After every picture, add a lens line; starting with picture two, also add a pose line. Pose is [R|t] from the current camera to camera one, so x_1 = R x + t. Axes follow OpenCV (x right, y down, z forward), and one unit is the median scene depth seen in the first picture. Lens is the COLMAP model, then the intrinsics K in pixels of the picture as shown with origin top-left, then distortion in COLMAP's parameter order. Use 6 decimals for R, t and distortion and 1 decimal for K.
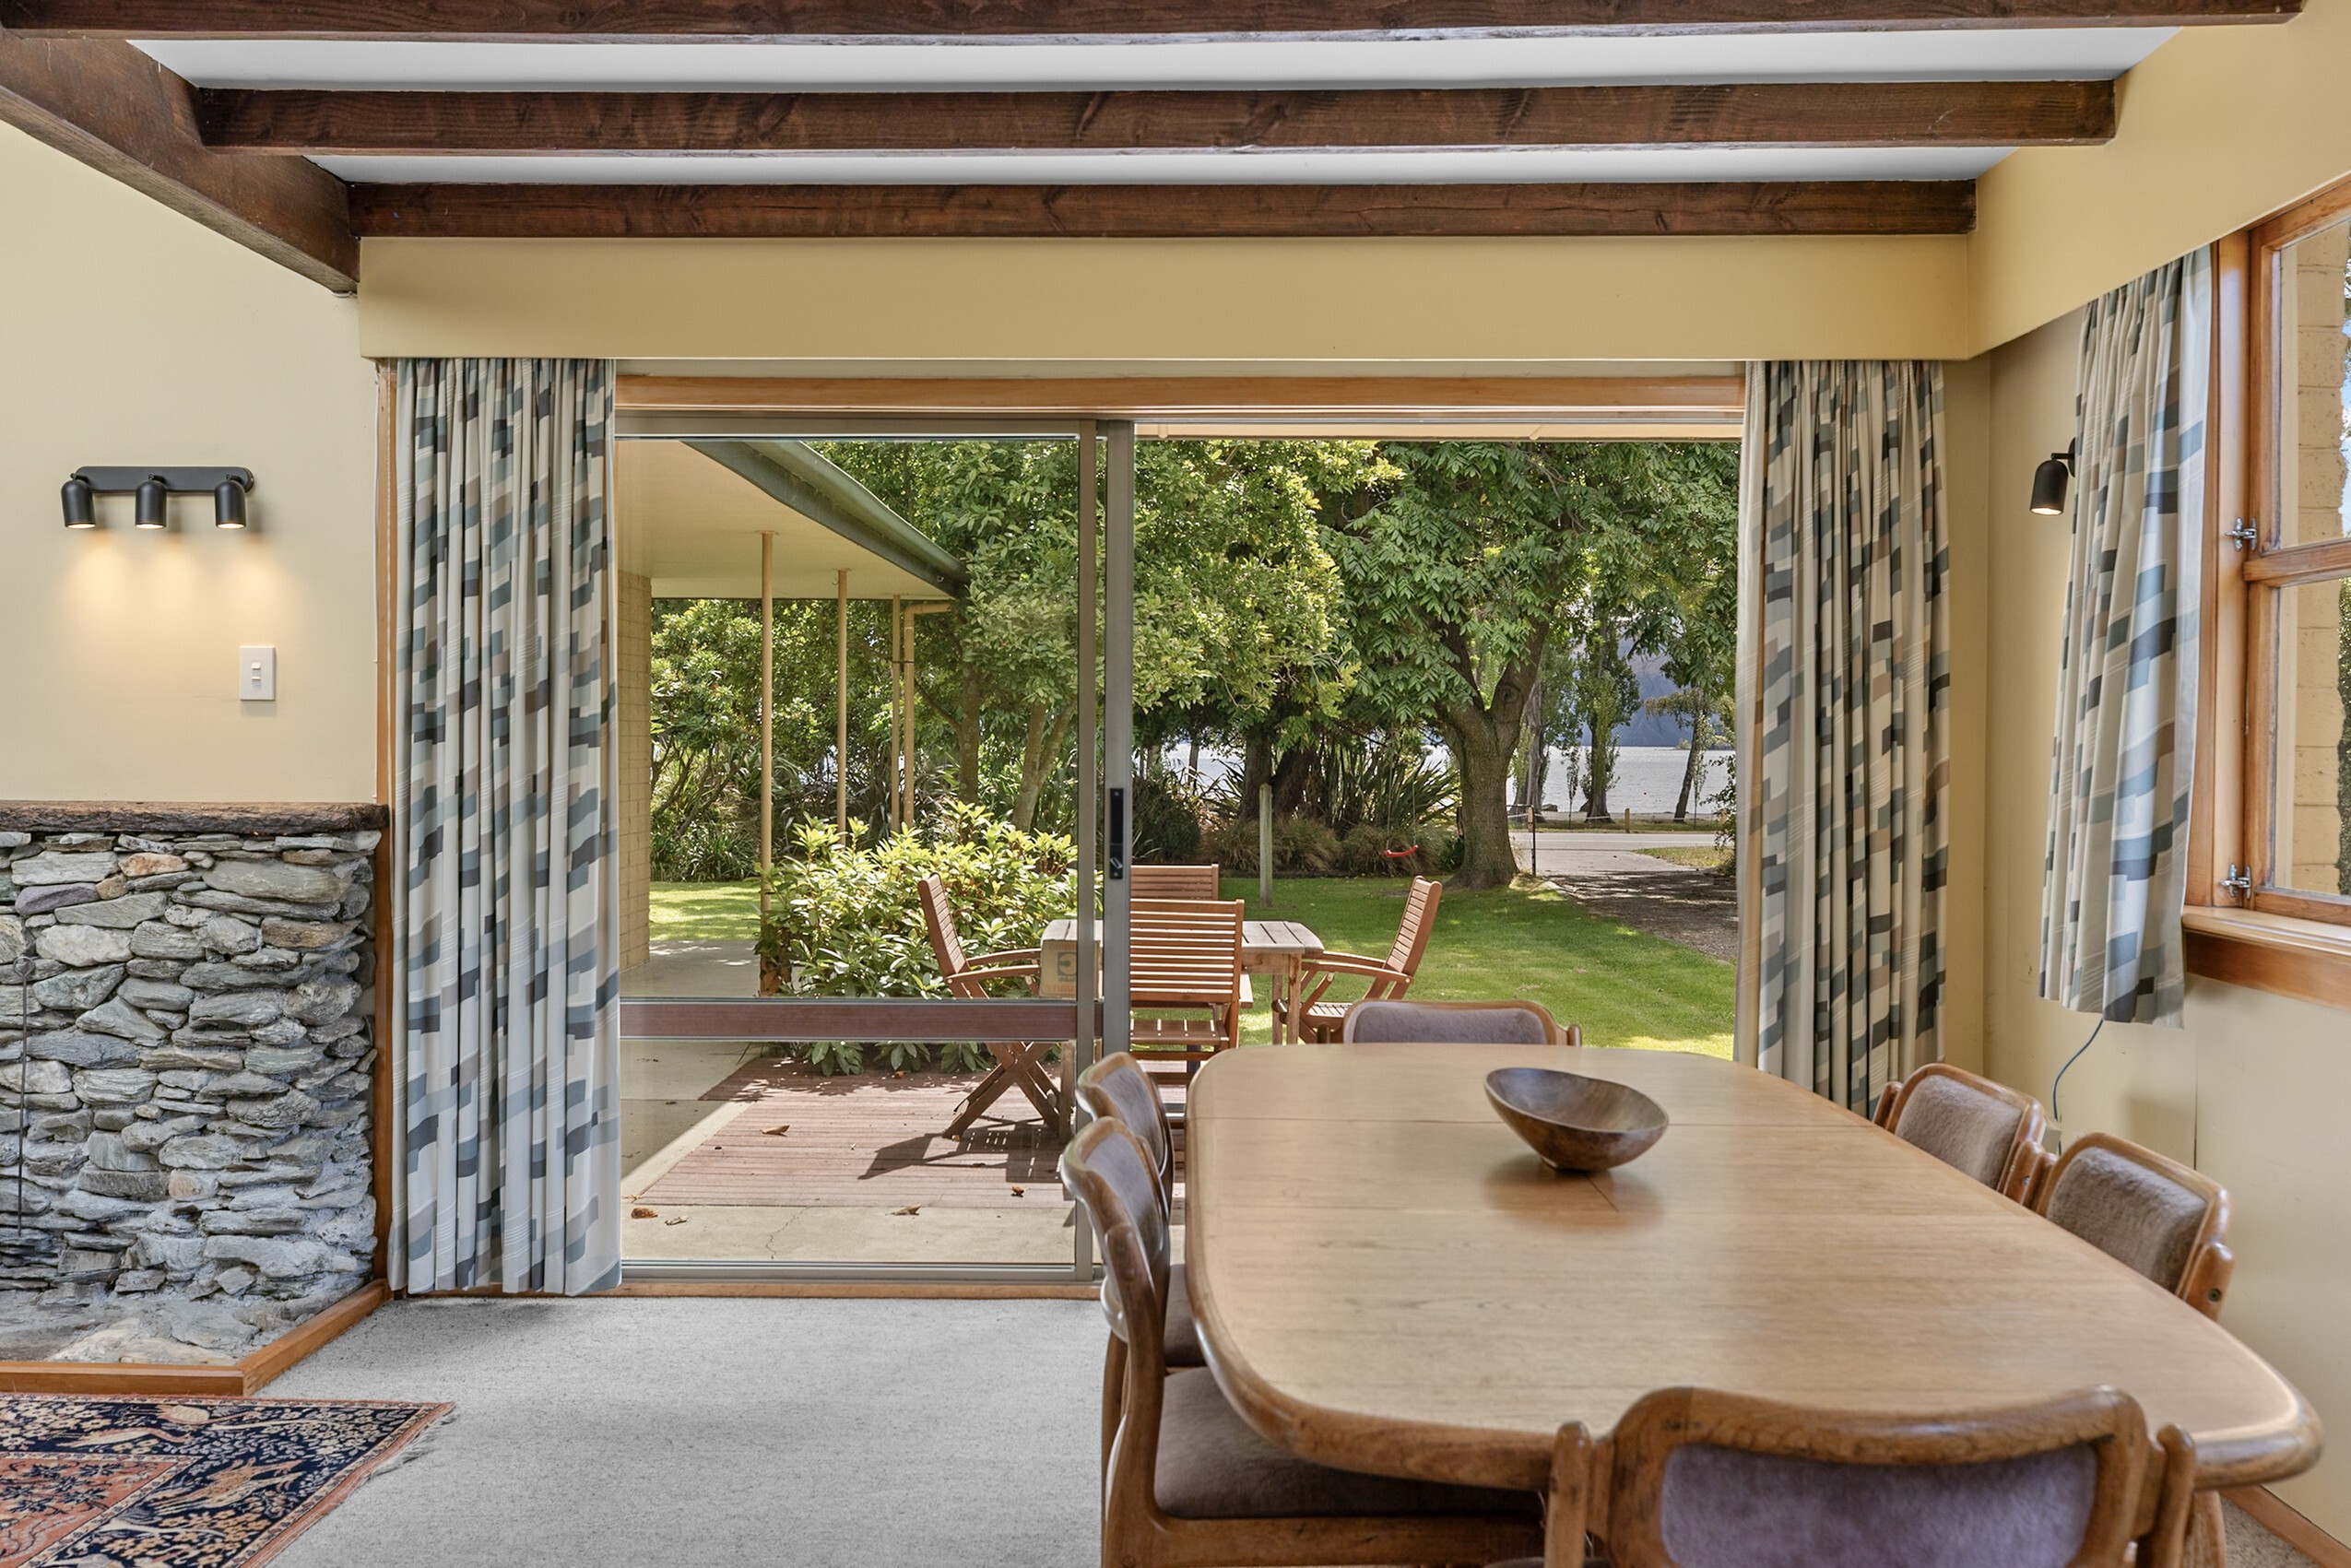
lens RADIAL K [[2007.7, 0, 1169.3], [0, 2007.7, 765.1], [0, 0, 1]] dist [0.001111, 0.018883]
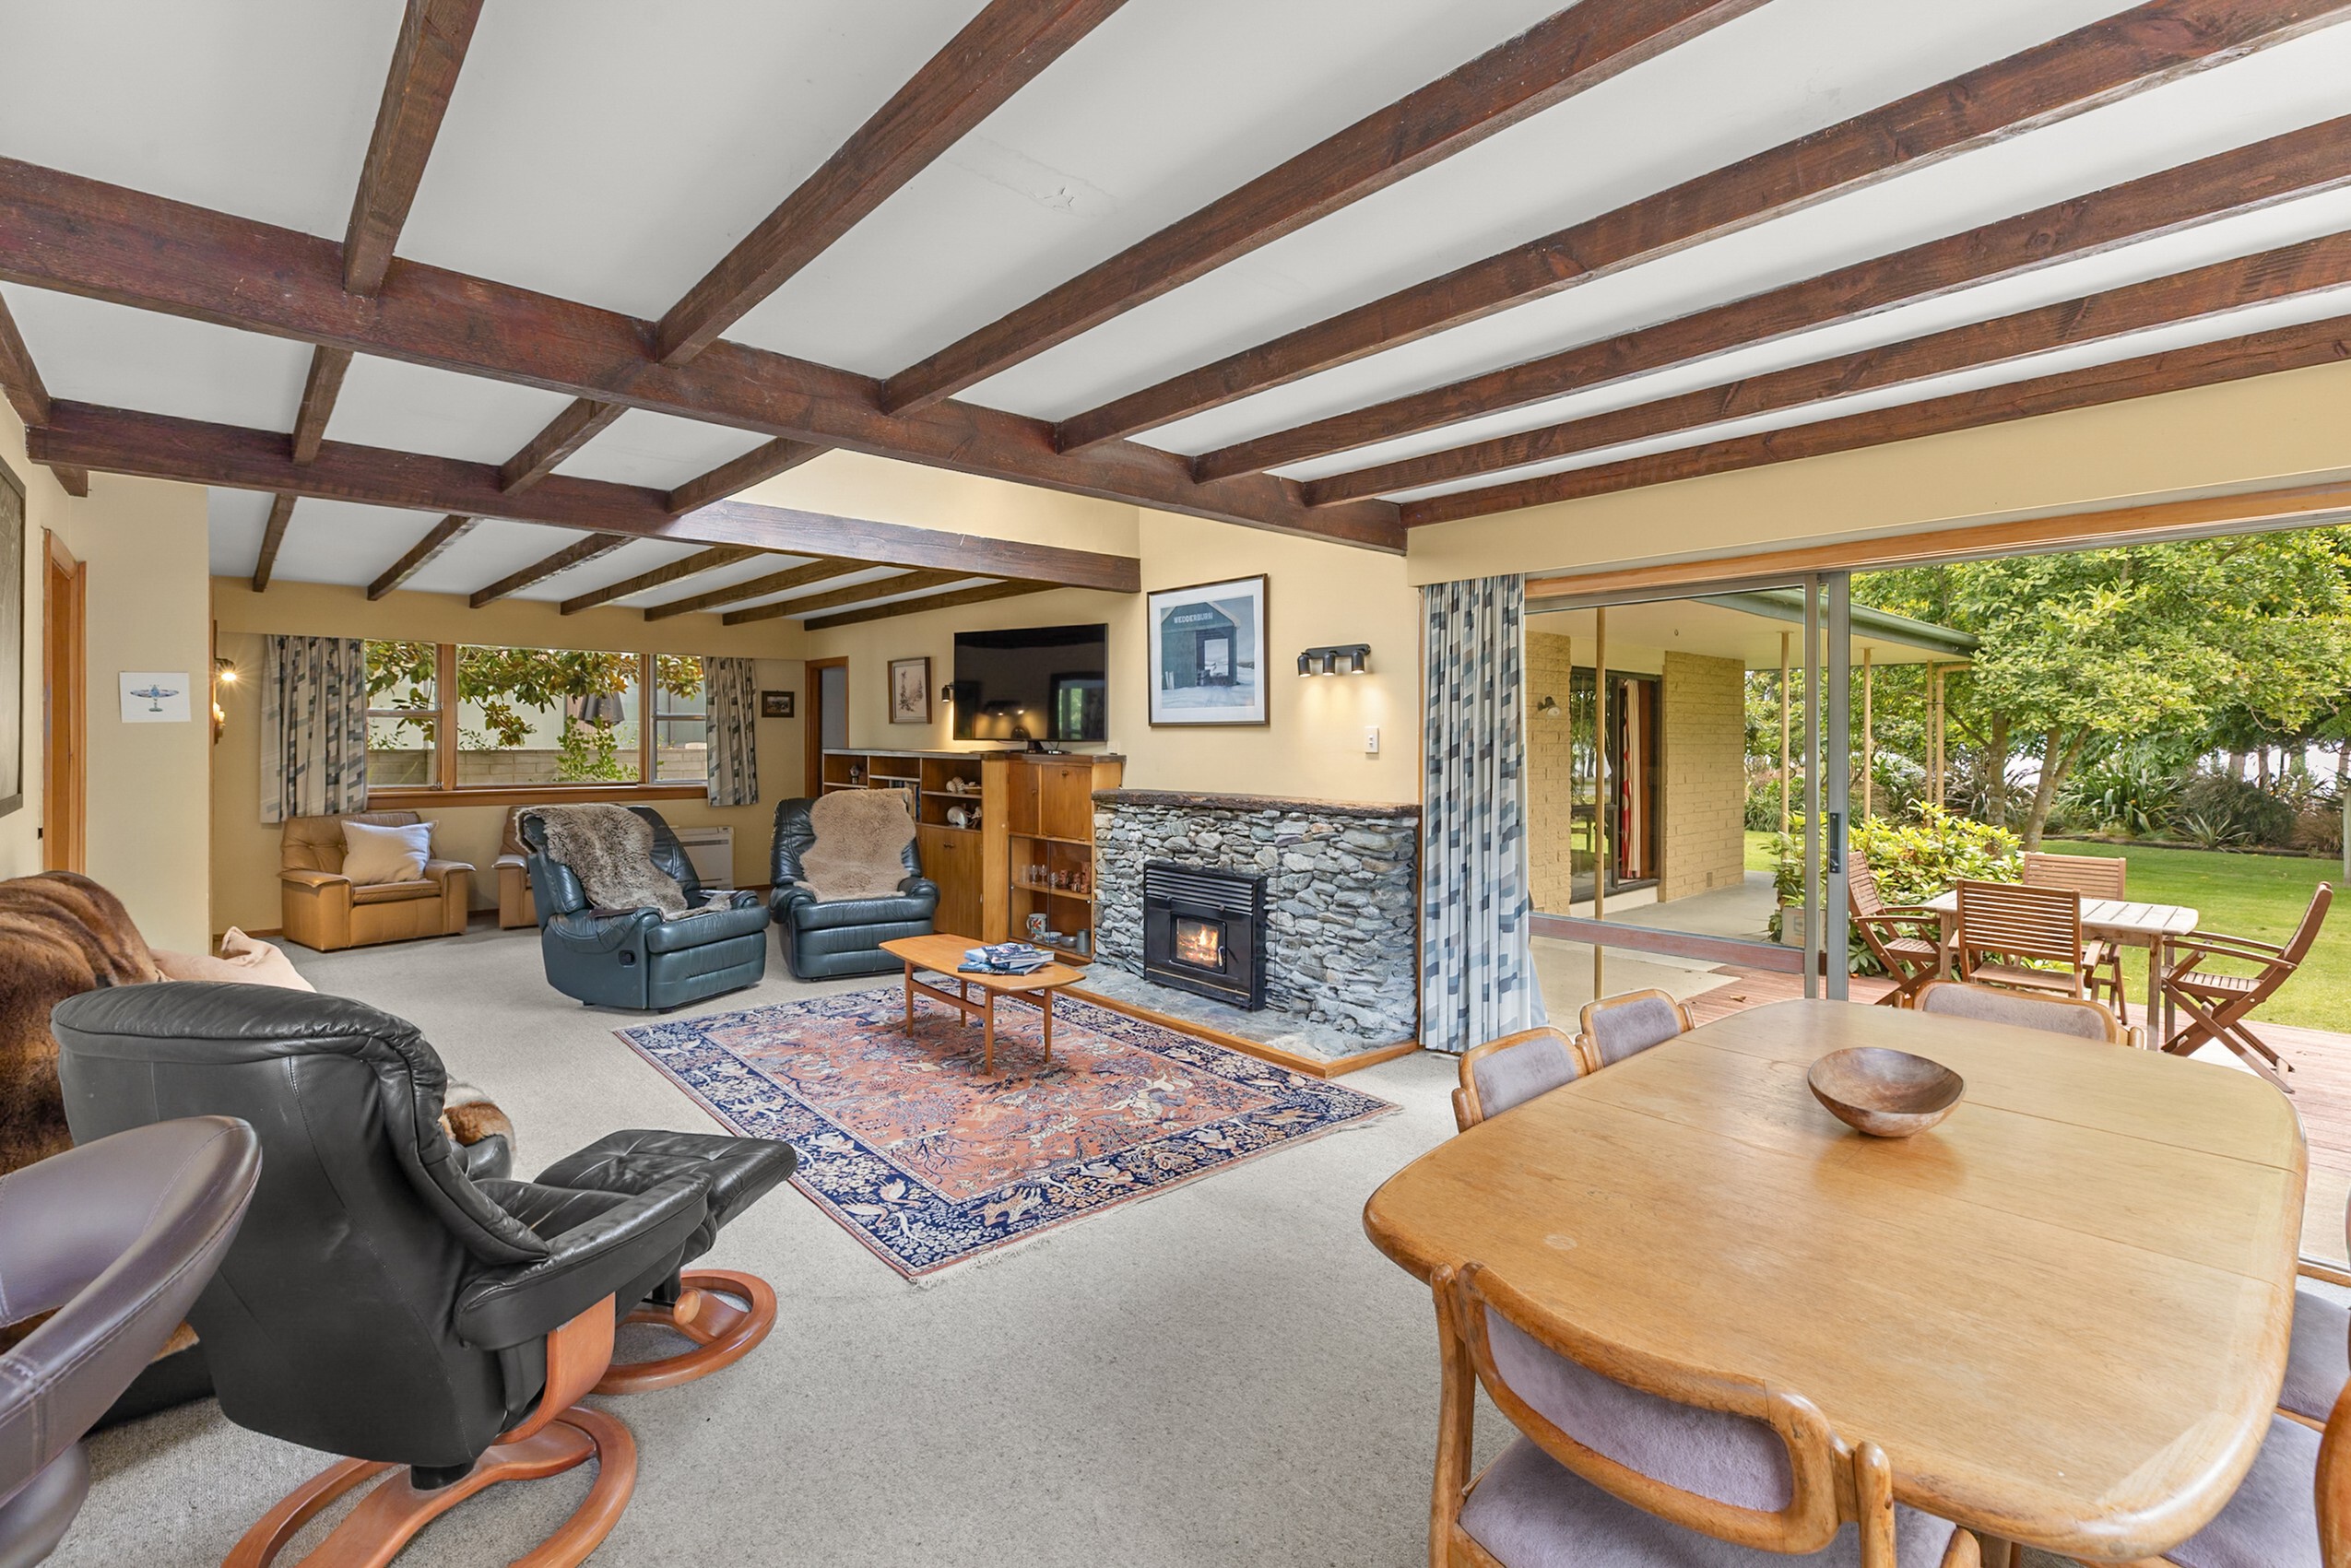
lens RADIAL K [[1078.3, 0, 1178.3], [0, 1078.3, 747.5], [0, 0, 1]] dist [0.010959, 0.000736]
pose [[0.680946, 0.001196, -0.732333, 0.248156], [-0.006273, 0.999972, -0.004200, -0.032752], [0.732307, 0.007453, 0.680934, 0.078205]]
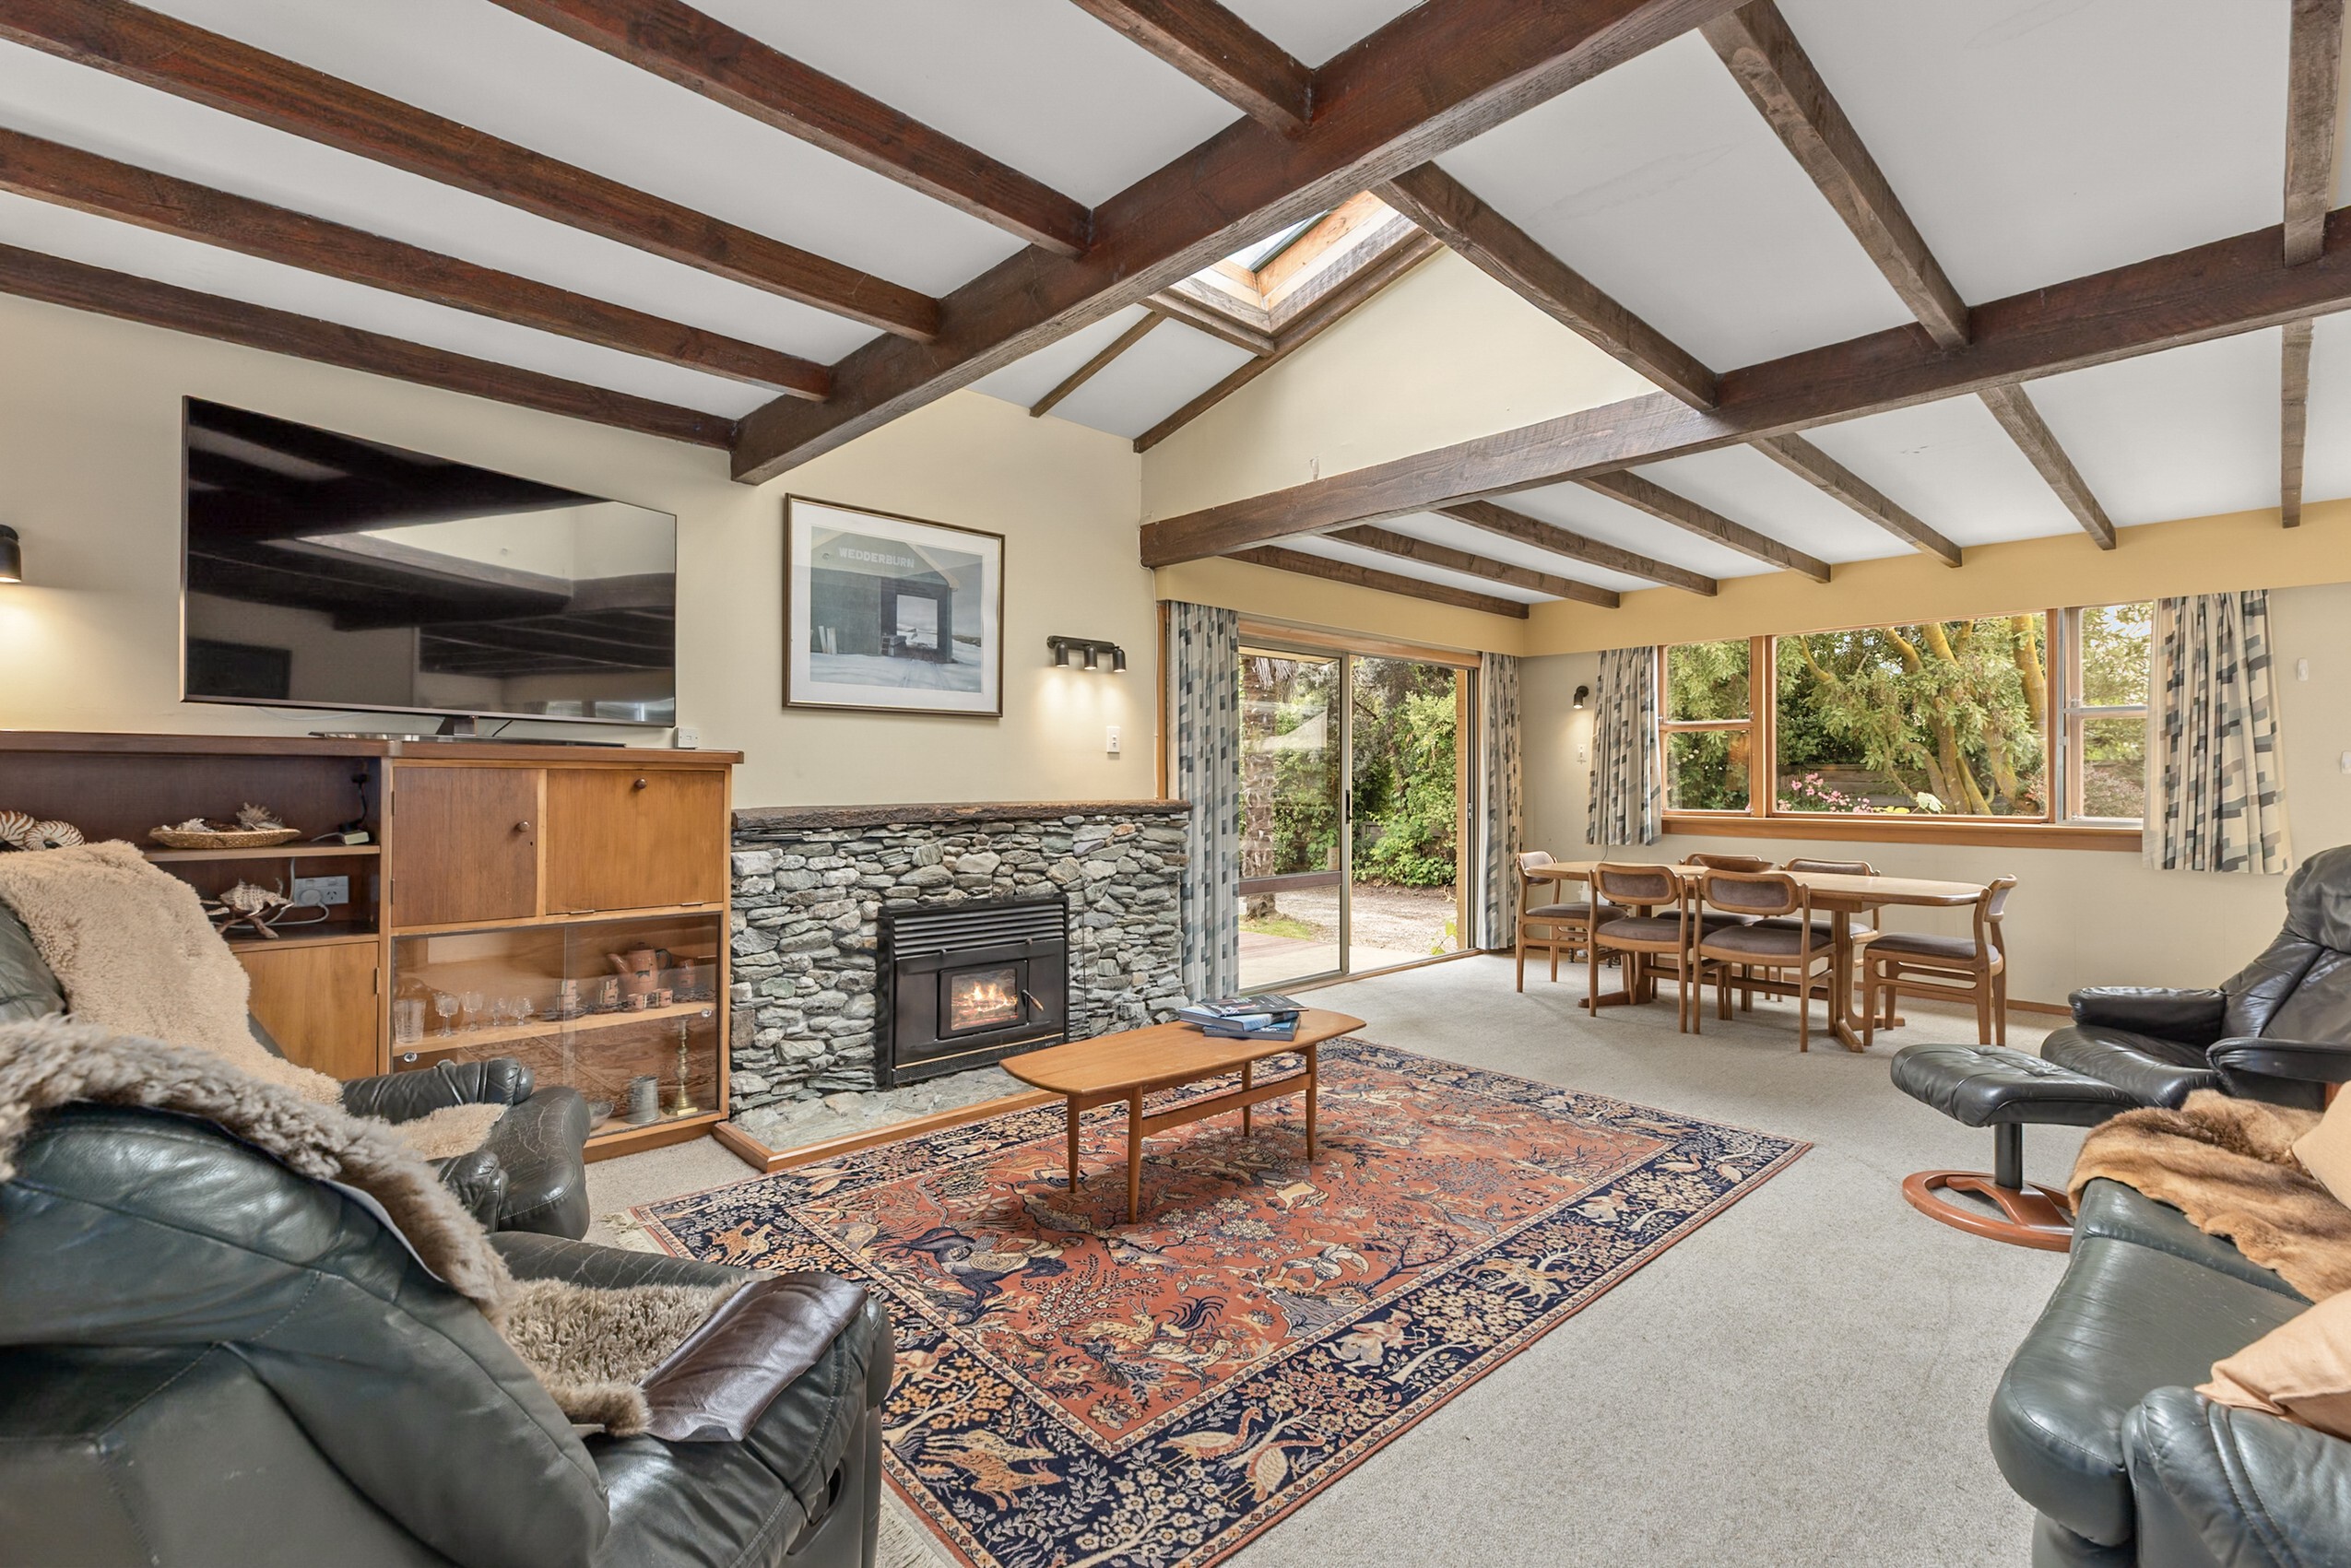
lens RADIAL K [[1048.0, 0, 1175.5], [0, 1048.0, 784.0], [0, 0, 1]] dist [0.002854, 0.000358]
pose [[0.708262, -0.007231, 0.705912, -1.227113], [0.011065, 0.999938, -0.000858, 0.002741], [-0.705862, 0.008419, 0.708299, 0.175688]]
